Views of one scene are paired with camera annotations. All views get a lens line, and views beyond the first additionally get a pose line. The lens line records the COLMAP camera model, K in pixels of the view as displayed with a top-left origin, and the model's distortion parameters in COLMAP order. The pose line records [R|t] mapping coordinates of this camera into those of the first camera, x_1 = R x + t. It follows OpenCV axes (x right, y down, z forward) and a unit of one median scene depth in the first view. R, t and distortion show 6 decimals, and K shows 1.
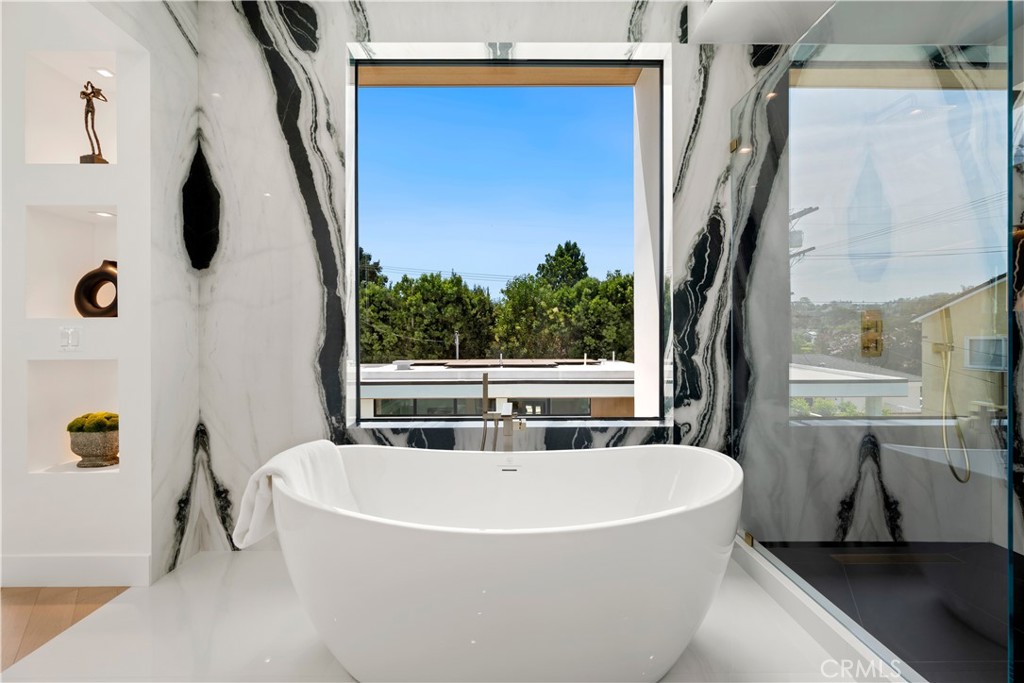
lens RADIAL K [[404.2, 0, 512.1], [0, 404.2, 337.8], [0, 0, 1]] dist [-0.001310, 0.000757]
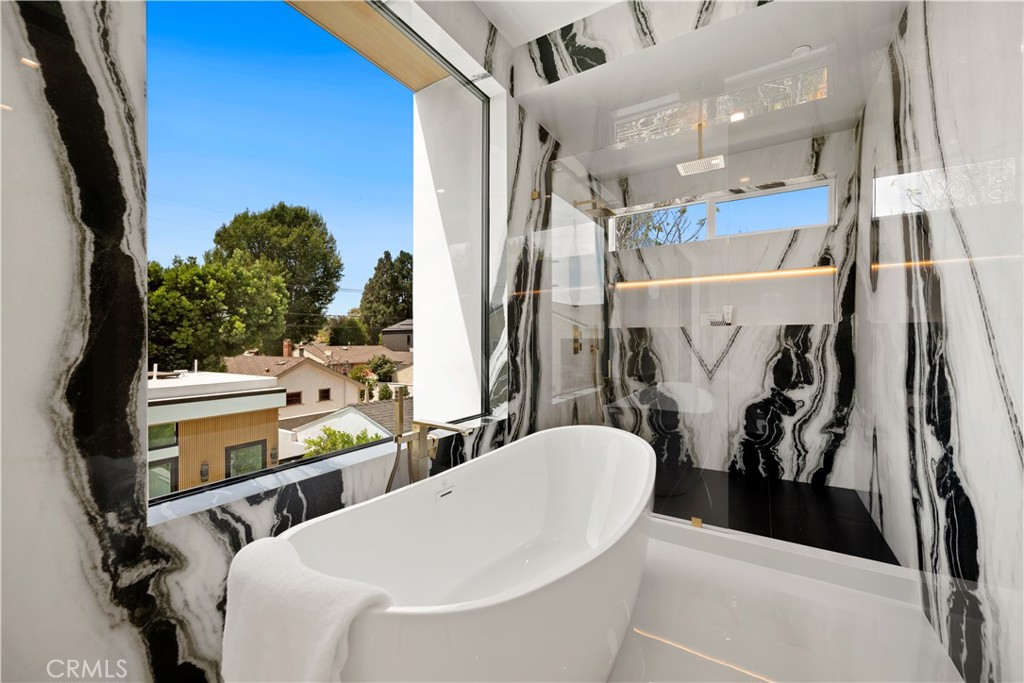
lens RADIAL K [[404.2, 0, 512.4], [0, 404.2, 341.7], [0, 0, 1]] dist [-0.001310, 0.000757]
pose [[0.533403, 0.001034, 0.845860, -0.581084], [0.000542, 0.999999, -0.001564, -0.000199], [-0.845861, 0.001293, 0.533402, 0.357710]]
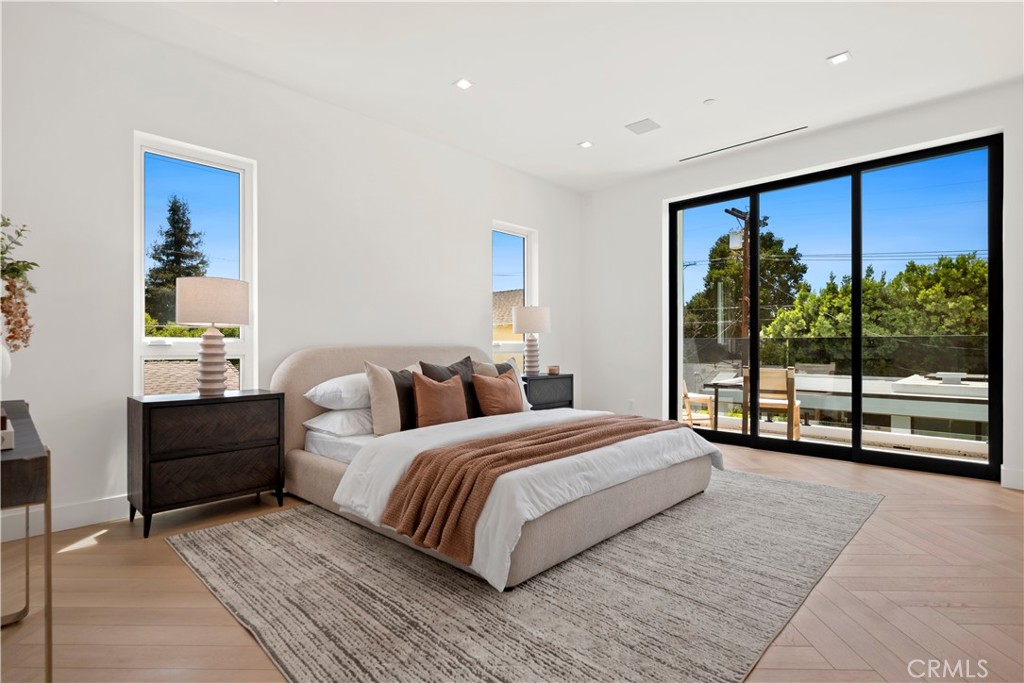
lens RADIAL K [[498.6, 0, 510.0], [0, 498.6, 347.9], [0, 0, 1]] dist [0.000498, -0.000660]
pose [[0.713420, 0.008763, -0.700682, -1.115649], [-0.005379, 0.999961, 0.007030, 0.034452], [0.700716, -0.001247, 0.713439, -1.582831]]
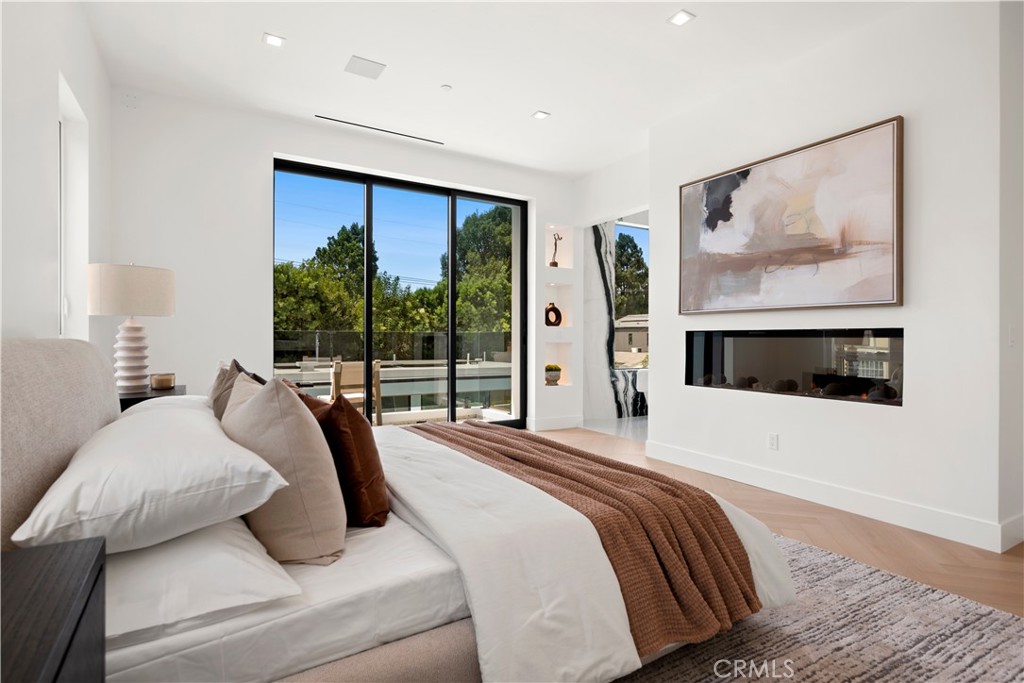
lens RADIAL K [[515.4, 0, 514.6], [0, 515.4, 334.3], [0, 0, 1]] dist [0.003205, 0.000493]
pose [[0.855763, 0.012119, 0.517226, -2.614692], [-0.005157, 0.999876, -0.014895, 0.045556], [-0.517343, 0.010079, 0.855719, -1.453610]]
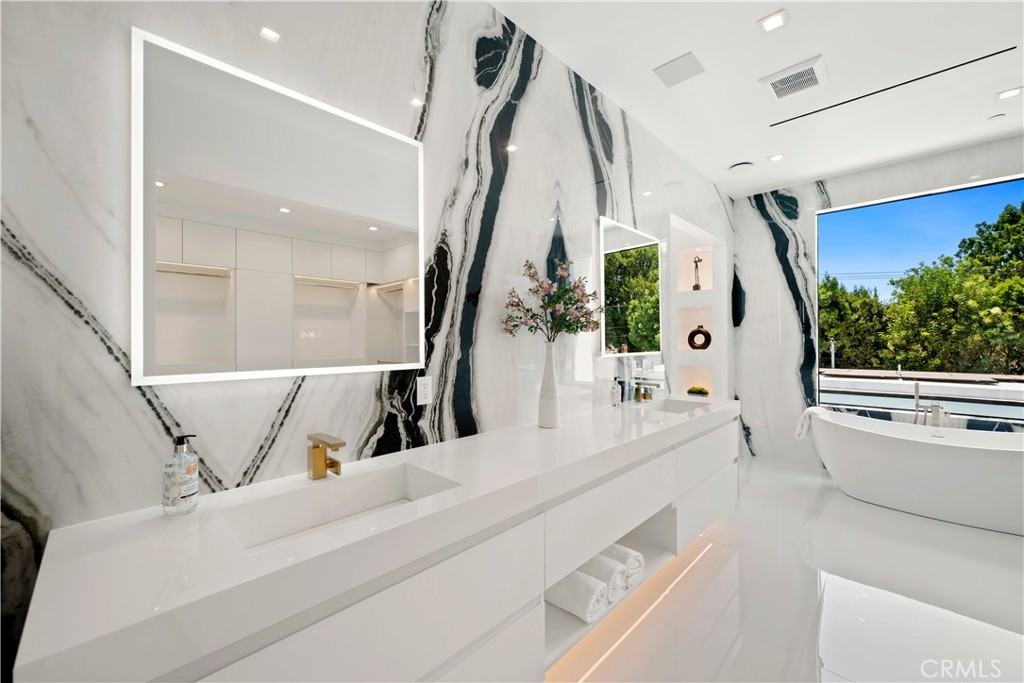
lens RADIAL K [[404.2, 0, 509.6], [0, 404.2, 337.2], [0, 0, 1]] dist [-0.001310, 0.000757]
pose [[0.713204, -0.003354, -0.700948, -0.092911], [-0.000665, 0.999985, -0.005462, -0.097636], [0.700956, 0.004362, 0.713191, -1.452351]]
